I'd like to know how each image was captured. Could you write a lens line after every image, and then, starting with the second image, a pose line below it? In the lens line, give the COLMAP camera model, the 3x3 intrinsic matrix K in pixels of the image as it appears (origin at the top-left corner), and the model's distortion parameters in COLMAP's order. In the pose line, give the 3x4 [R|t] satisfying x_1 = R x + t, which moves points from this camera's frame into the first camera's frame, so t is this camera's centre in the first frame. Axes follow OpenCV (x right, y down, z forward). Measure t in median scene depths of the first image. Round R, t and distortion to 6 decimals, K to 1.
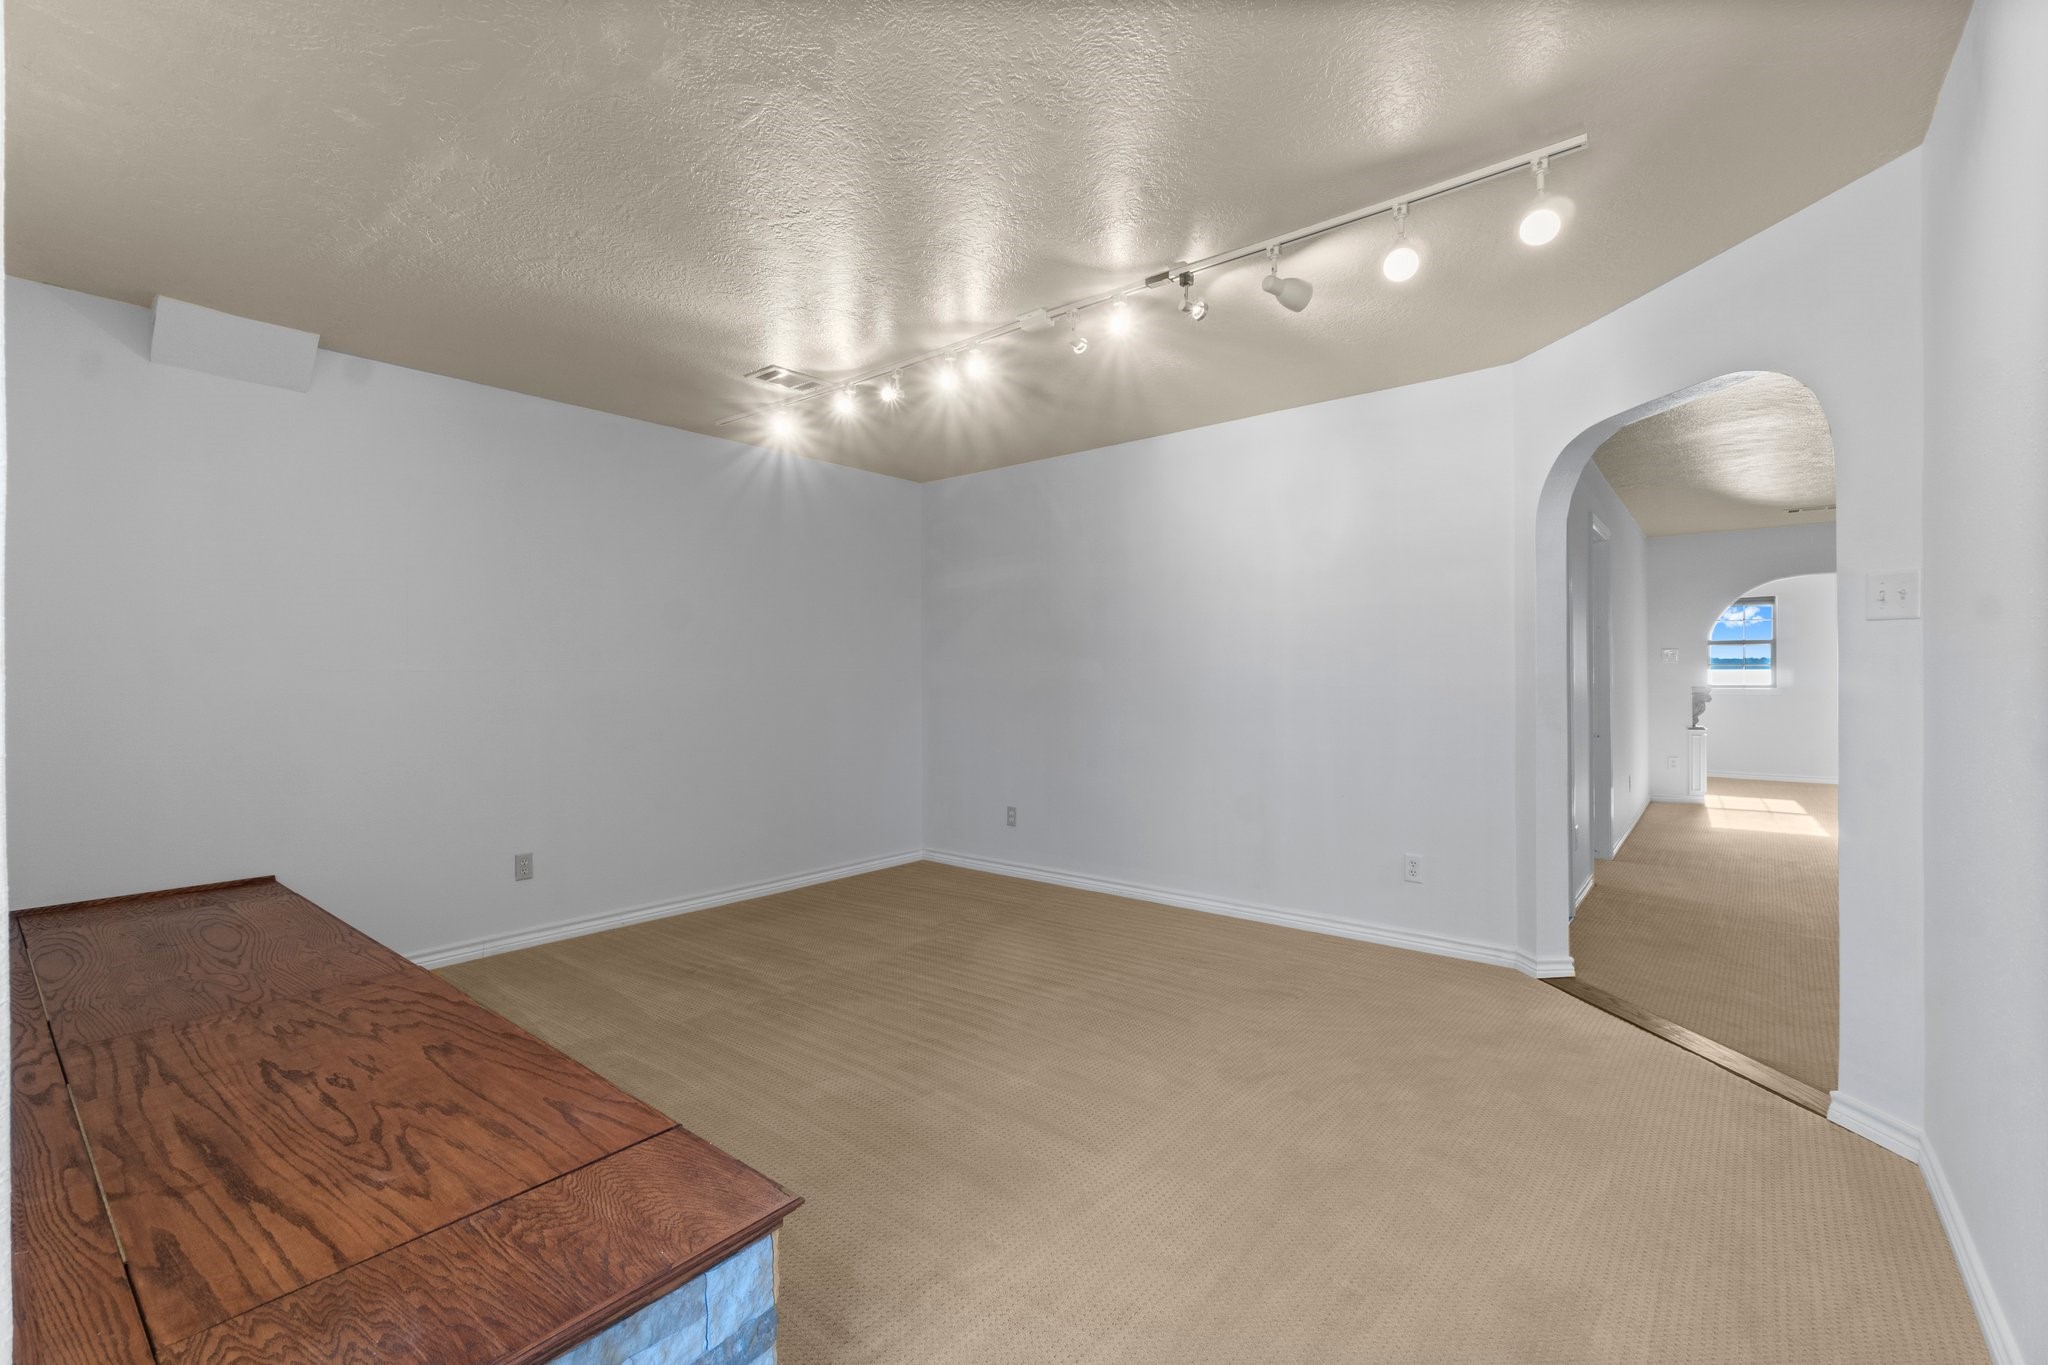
lens RADIAL K [[881.7, 0, 1018.6], [0, 881.7, 678.2], [0, 0, 1]] dist [-0.003407, -0.000357]
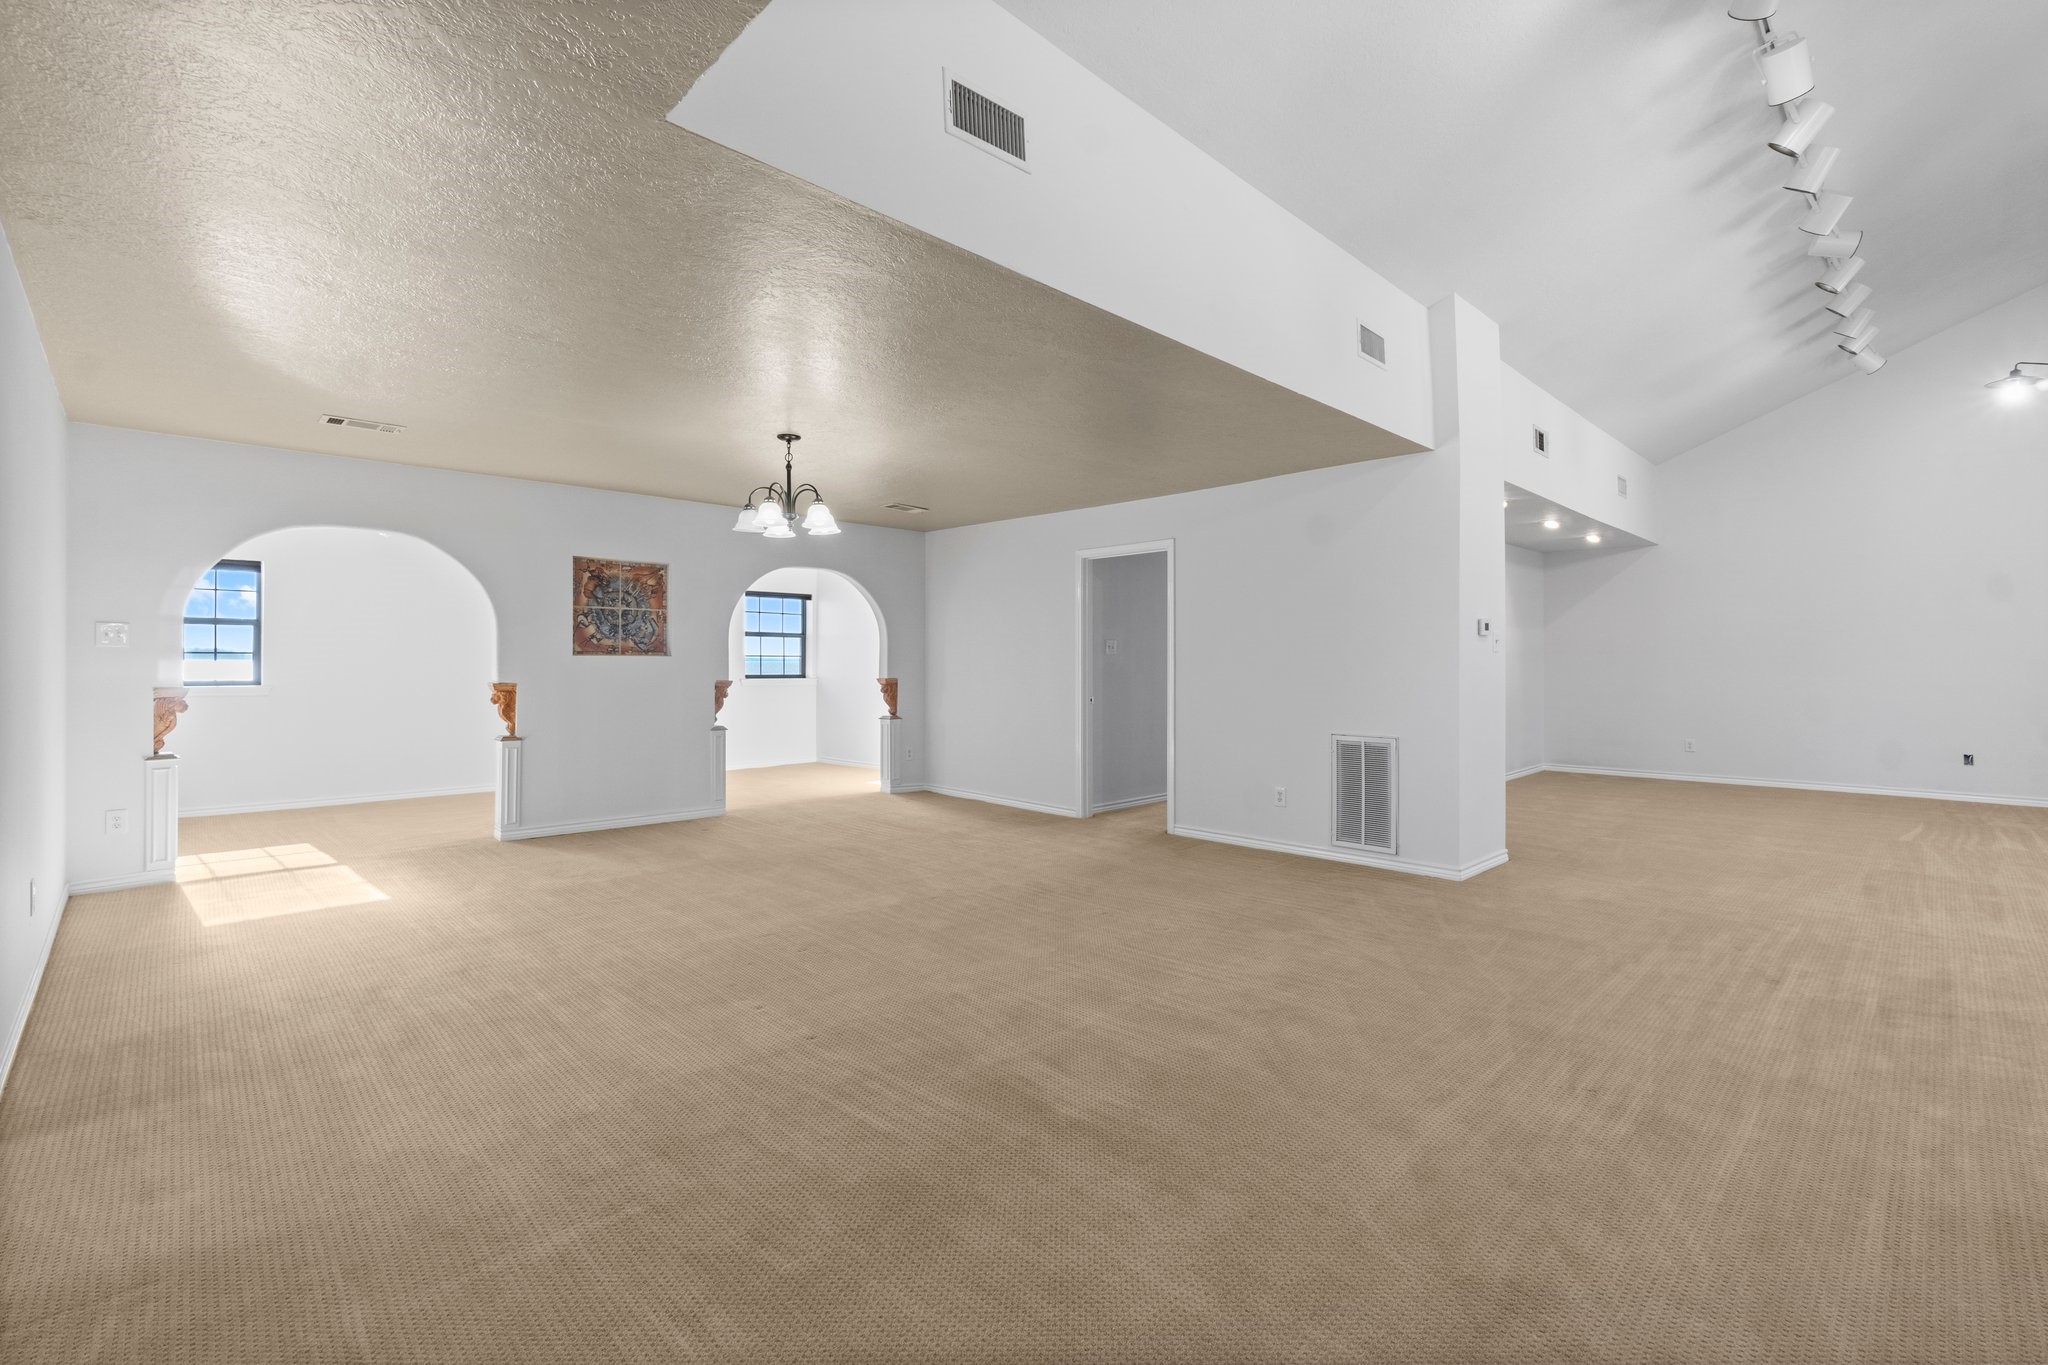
lens RADIAL K [[881.7, 0, 1028.1], [0, 881.7, 665.1], [0, 0, 1]] dist [-0.003407, -0.000357]
pose [[0.103633, 0.001512, 0.994614, 0.227159], [-0.001809, 0.999997, -0.001331, -0.006563], [-0.994614, -0.001661, 0.103635, 0.339359]]
